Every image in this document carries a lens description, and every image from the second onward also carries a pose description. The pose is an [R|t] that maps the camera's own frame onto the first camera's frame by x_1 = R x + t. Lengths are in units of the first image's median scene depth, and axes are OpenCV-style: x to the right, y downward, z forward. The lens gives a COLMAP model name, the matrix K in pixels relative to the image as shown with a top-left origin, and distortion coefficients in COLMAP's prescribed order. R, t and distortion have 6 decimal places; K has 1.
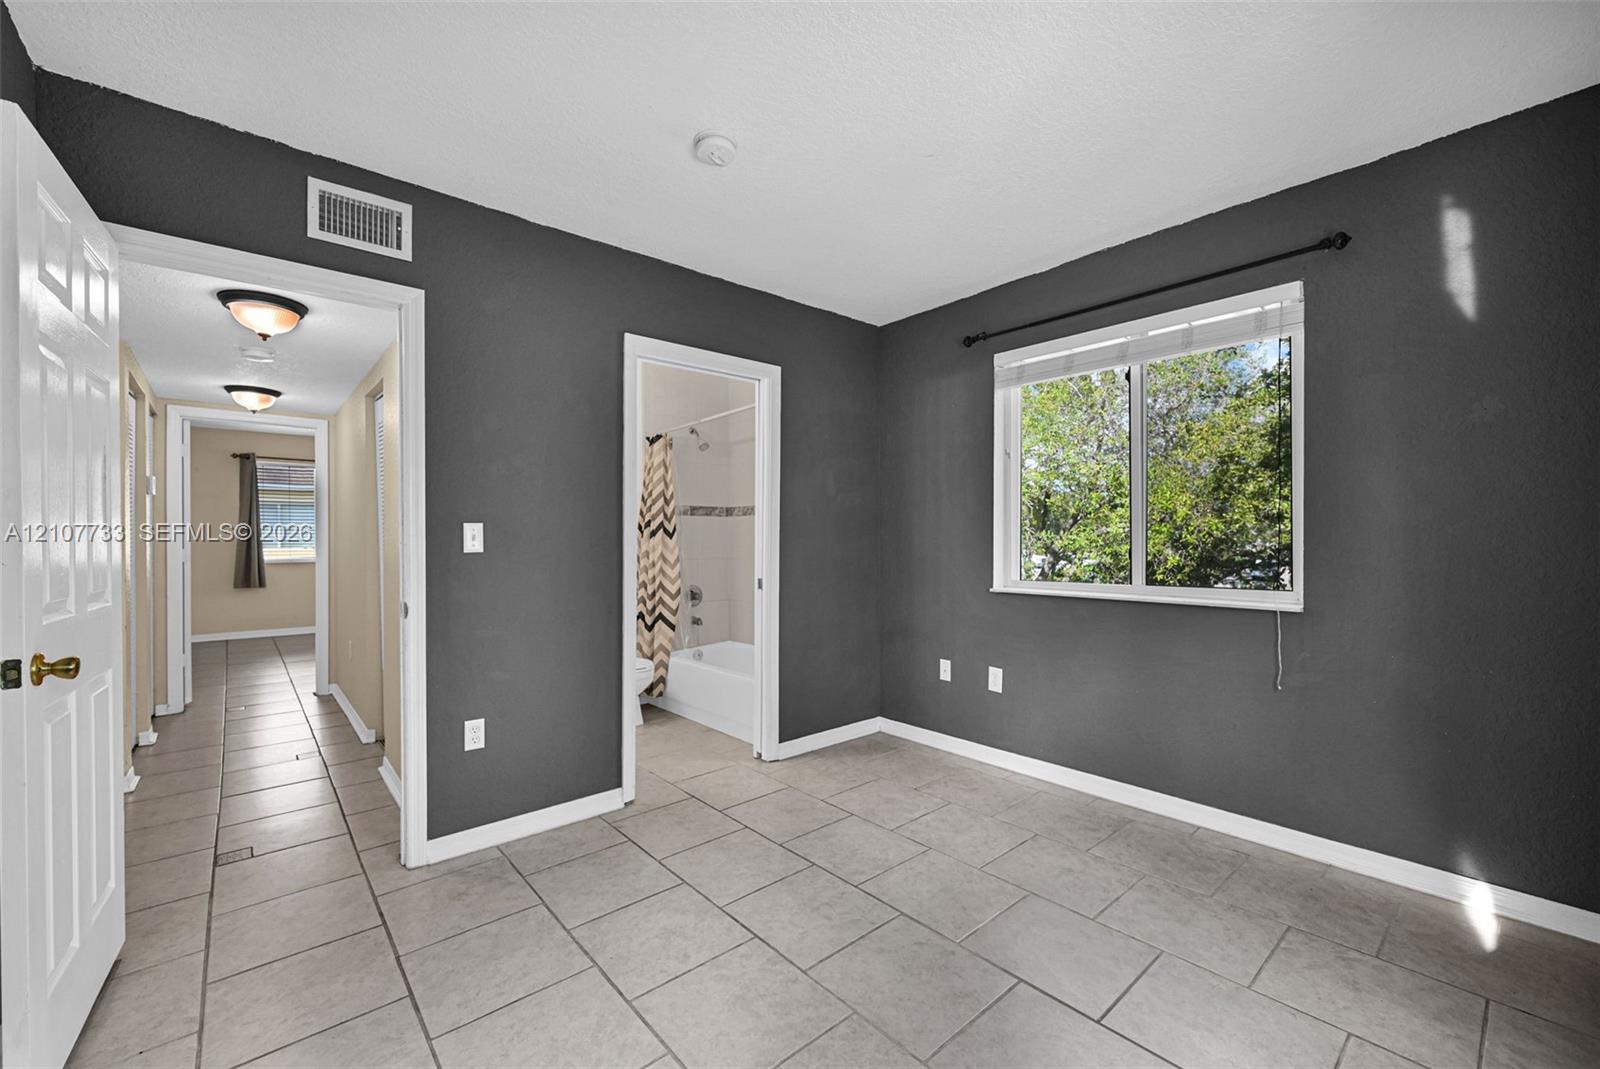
lens RADIAL K [[649.5, 0, 804.6], [0, 649.5, 544.5], [0, 0, 1]] dist [-0.003129, -0.000429]
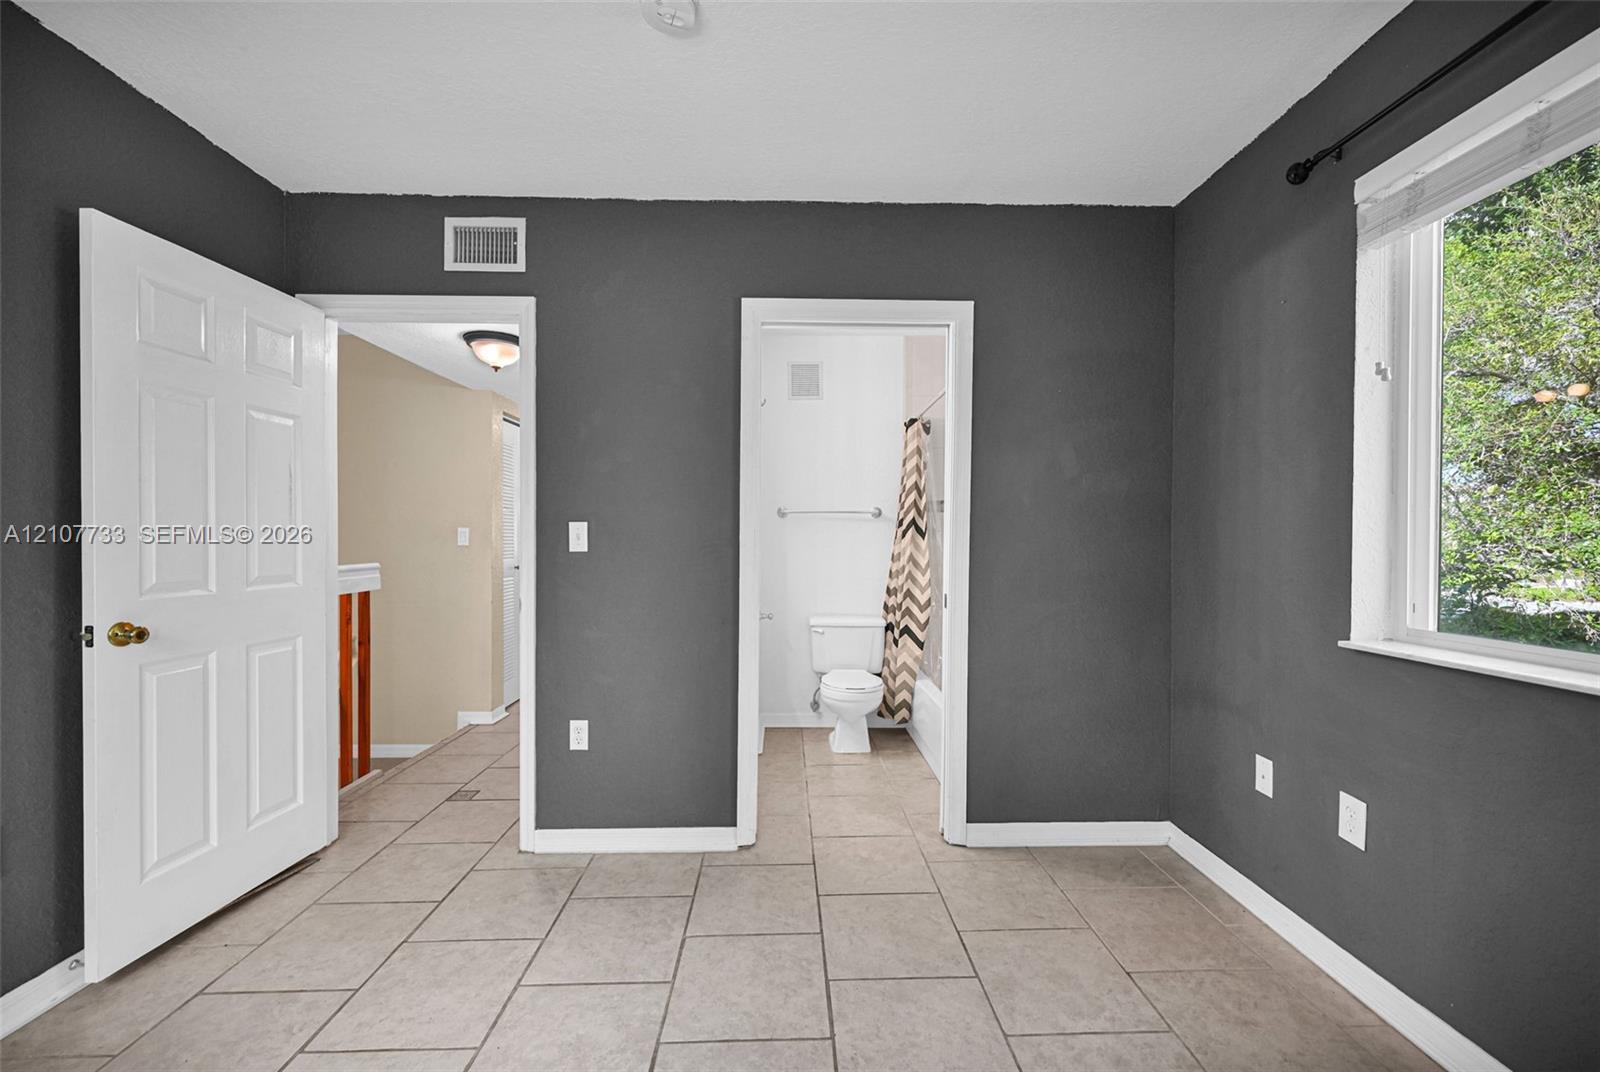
lens RADIAL K [[649.5, 0, 800.5], [0, 649.5, 544.4], [0, 0, 1]] dist [-0.003129, -0.000429]
pose [[0.770512, 0.012714, -0.637298, 0.282072], [-0.011840, 0.999914, 0.005633, -0.006327], [0.637315, 0.003206, 0.770597, 0.332995]]
